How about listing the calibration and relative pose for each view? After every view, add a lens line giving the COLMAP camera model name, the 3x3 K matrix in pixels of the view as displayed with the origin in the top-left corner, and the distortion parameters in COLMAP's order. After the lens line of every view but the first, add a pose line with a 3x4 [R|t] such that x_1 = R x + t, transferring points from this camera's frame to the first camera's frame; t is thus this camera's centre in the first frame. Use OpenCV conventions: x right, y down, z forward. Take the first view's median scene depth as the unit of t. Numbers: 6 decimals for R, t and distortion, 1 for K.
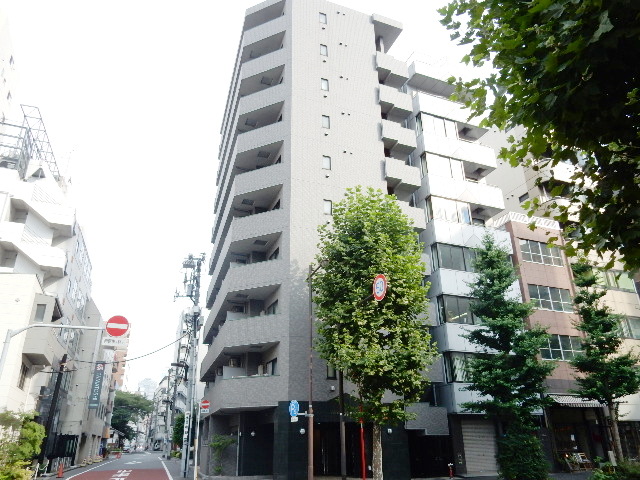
lens RADIAL K [[471.5, 0, 320.0], [0, 471.5, 240.0], [0, 0, 1]] dist [0.004280, 0.003584]
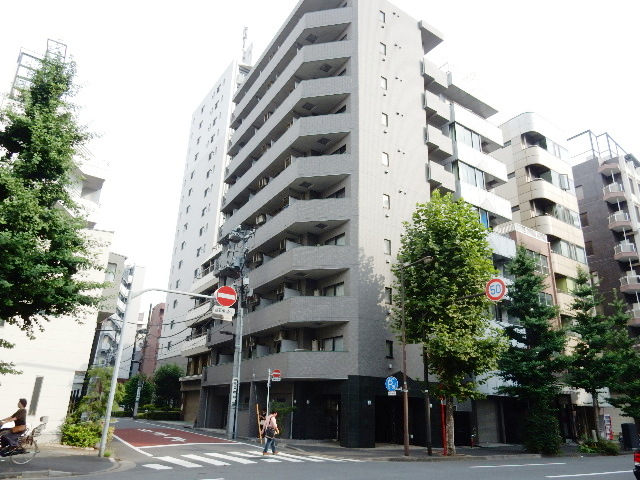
lens RADIAL K [[471.5, 0, 320.0], [0, 471.5, 240.0], [0, 0, 1]] dist [0.004280, 0.003584]
pose [[0.973806, 0.117250, 0.194818, -0.317646], [-0.128663, 0.990576, 0.046955, -0.012496], [-0.187477, -0.070791, 0.979715, -0.039520]]
